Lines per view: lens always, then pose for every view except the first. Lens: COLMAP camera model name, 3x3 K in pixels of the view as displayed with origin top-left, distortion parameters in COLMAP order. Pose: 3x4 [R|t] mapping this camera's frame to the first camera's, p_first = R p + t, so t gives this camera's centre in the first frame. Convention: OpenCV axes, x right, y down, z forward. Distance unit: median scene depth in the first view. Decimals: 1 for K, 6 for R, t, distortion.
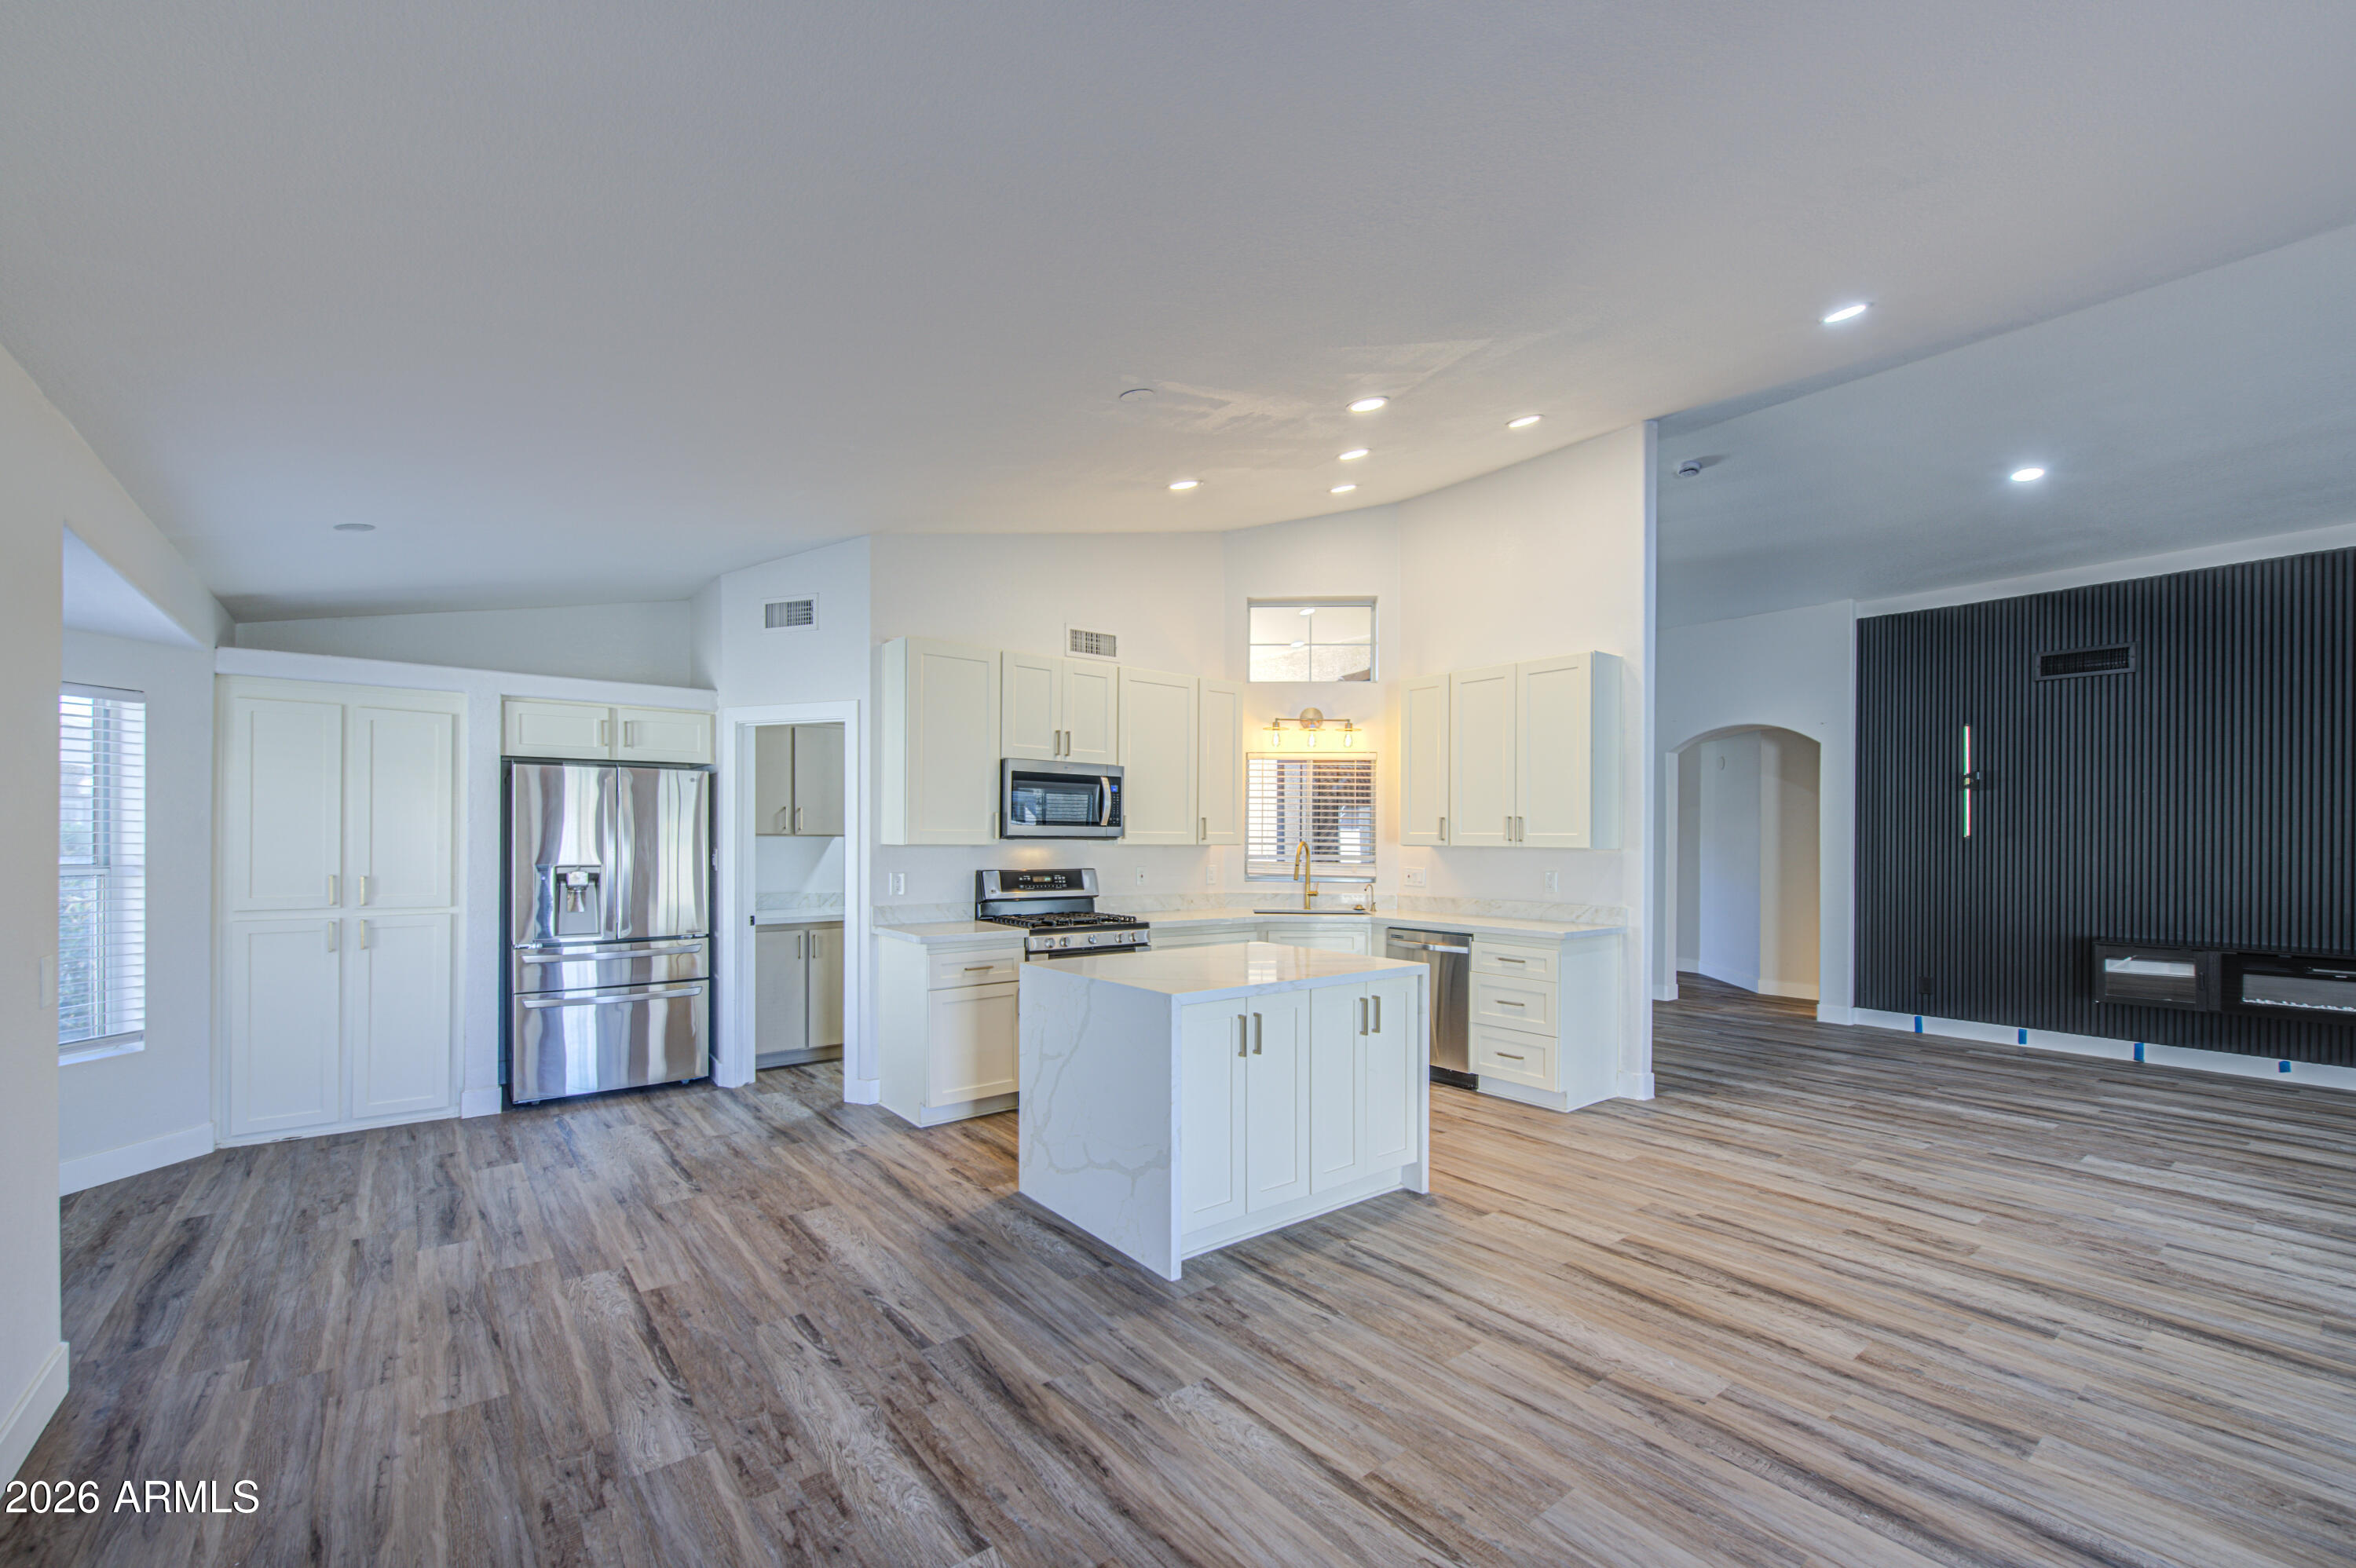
lens RADIAL K [[989.7, 0, 1156.0], [0, 989.7, 842.2], [0, 0, 1]] dist [-0.007380, 0.000629]
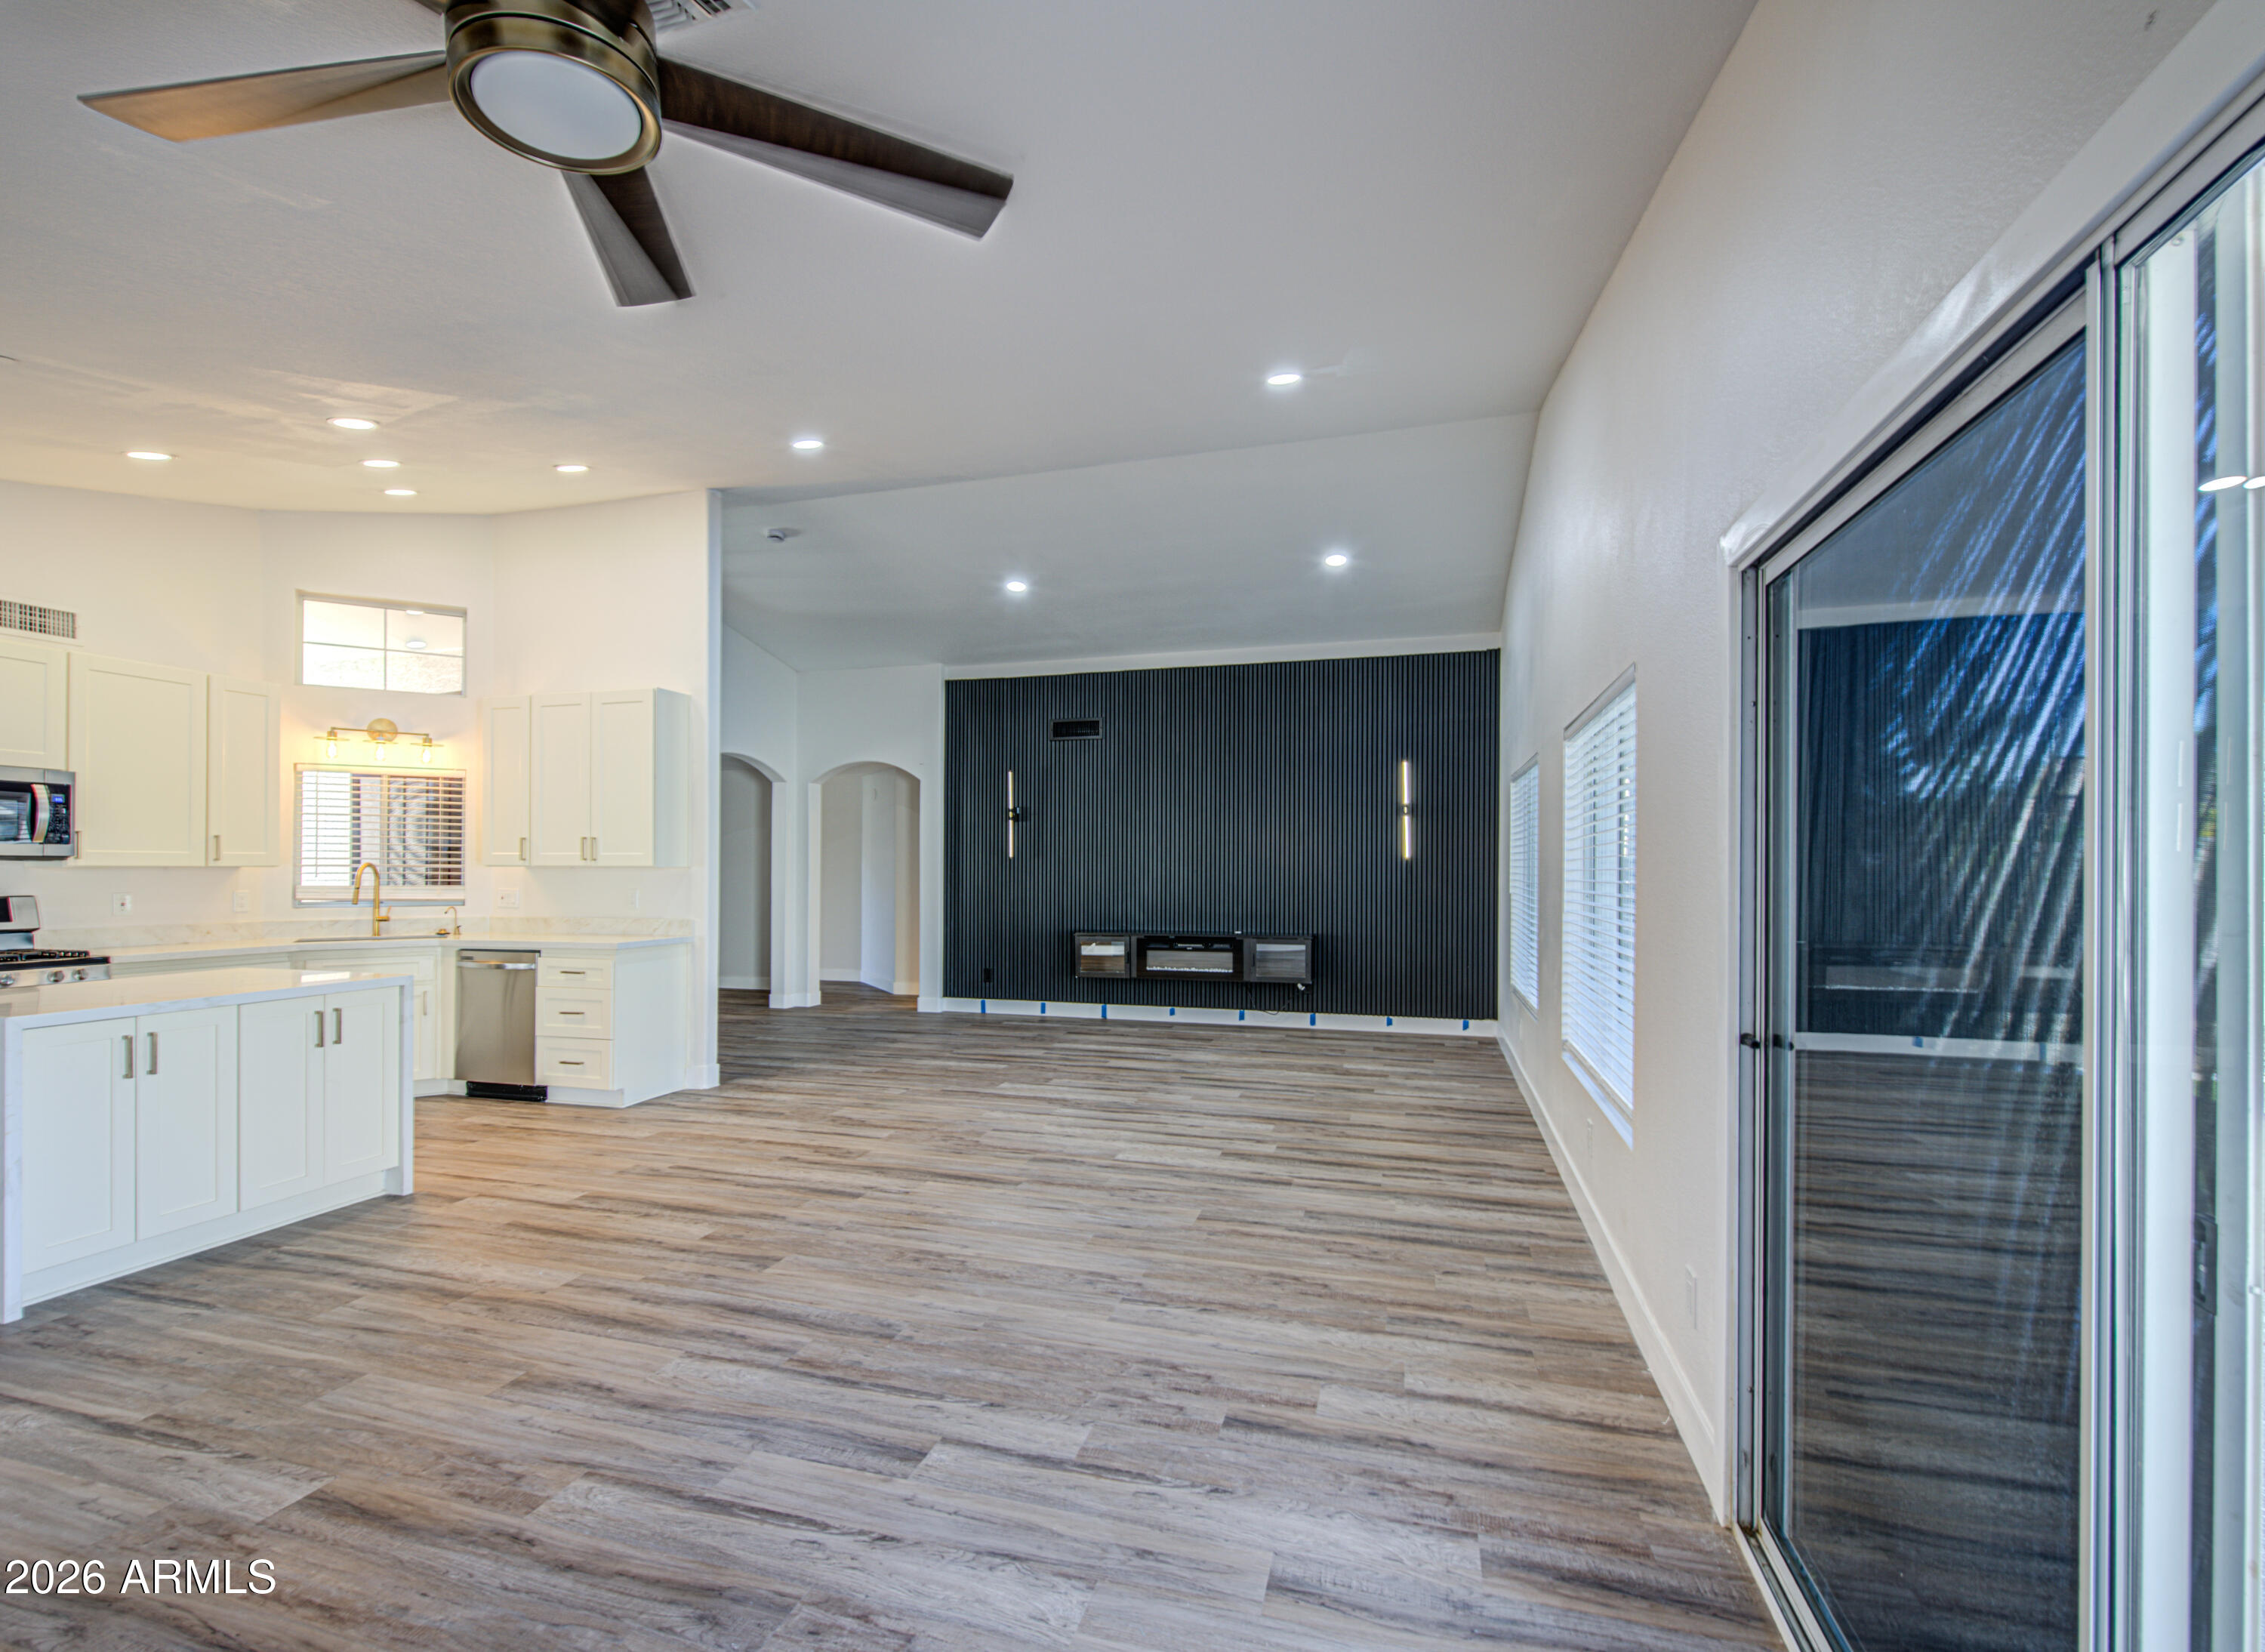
lens RADIAL K [[1047.6, 0, 1127.4], [0, 1047.6, 866.2], [0, 0, 1]] dist [-0.001147, -0.001147]
pose [[0.803461, -0.005138, 0.595336, 0.167623], [0.007457, 0.999971, -0.001435, 0.011422], [-0.595311, 0.005593, 0.803476, -0.254130]]
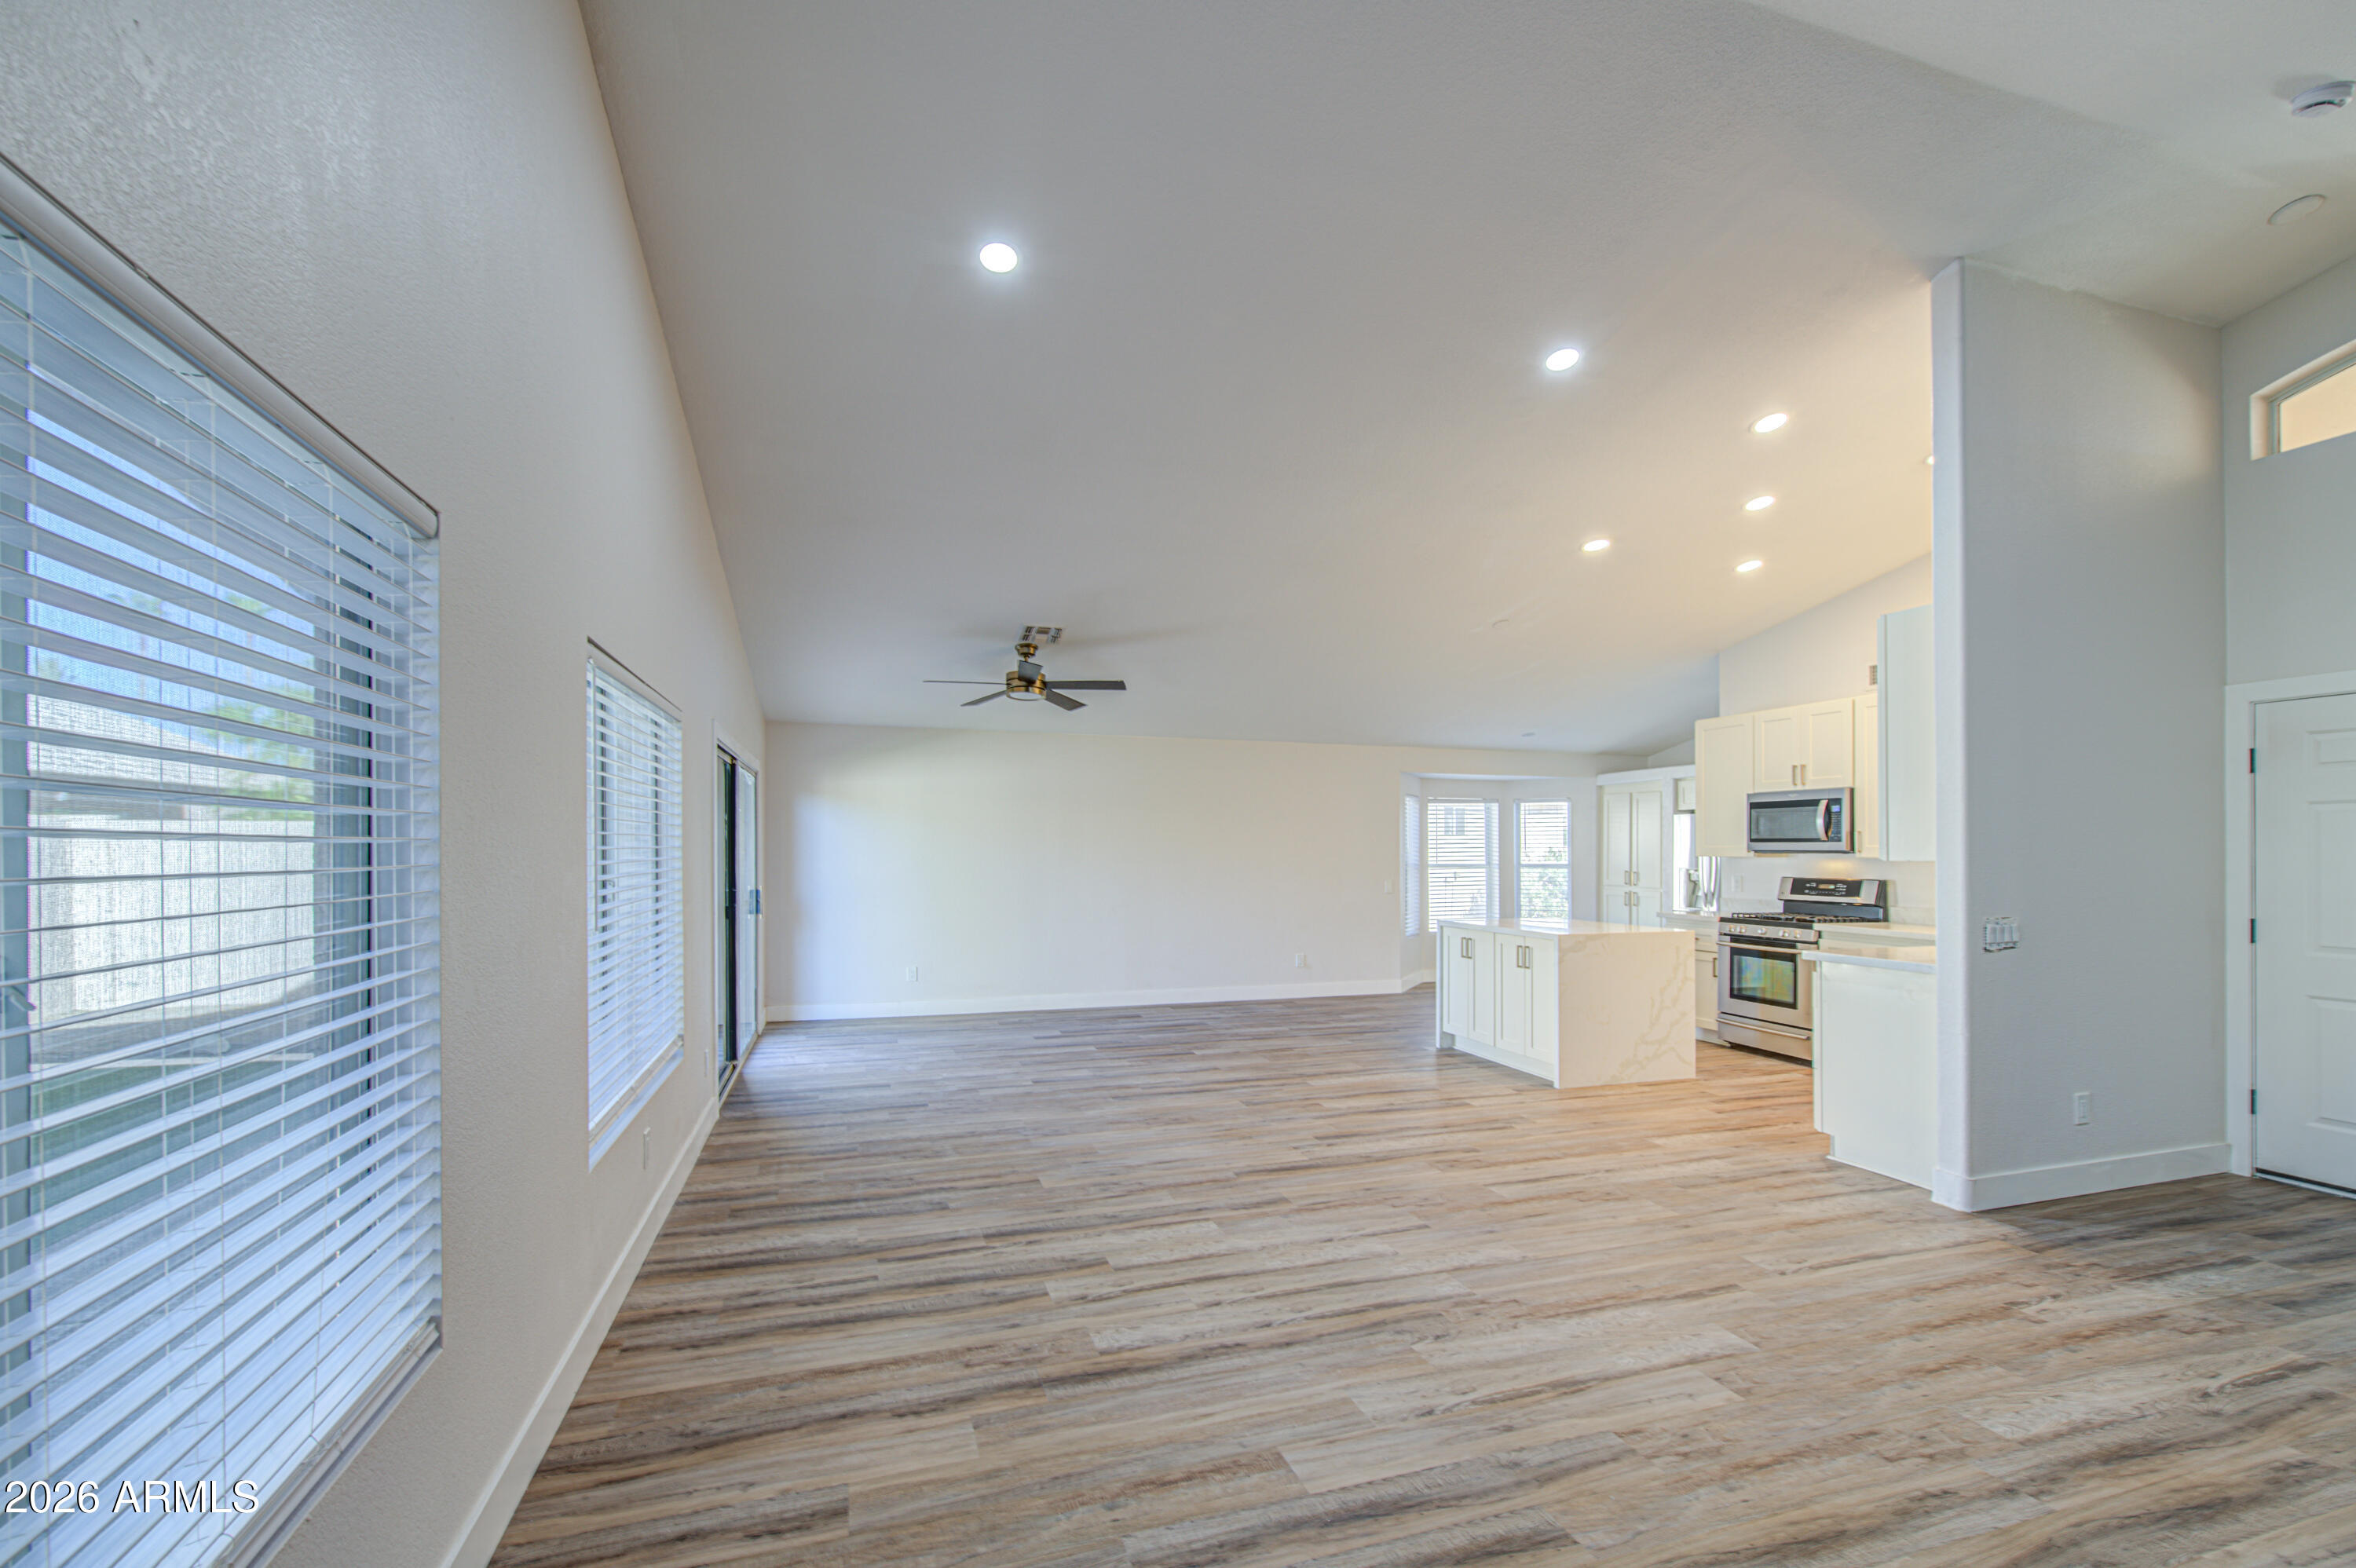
lens RADIAL K [[989.7, 0, 1182.5], [0, 989.7, 852.6], [0, 0, 1]] dist [-0.007380, 0.000629]
pose [[-0.337402, -0.004686, -0.941349, 1.393092], [-0.008430, 0.999963, -0.001956, 0.005113], [0.941323, 0.007276, -0.337429, 0.722330]]
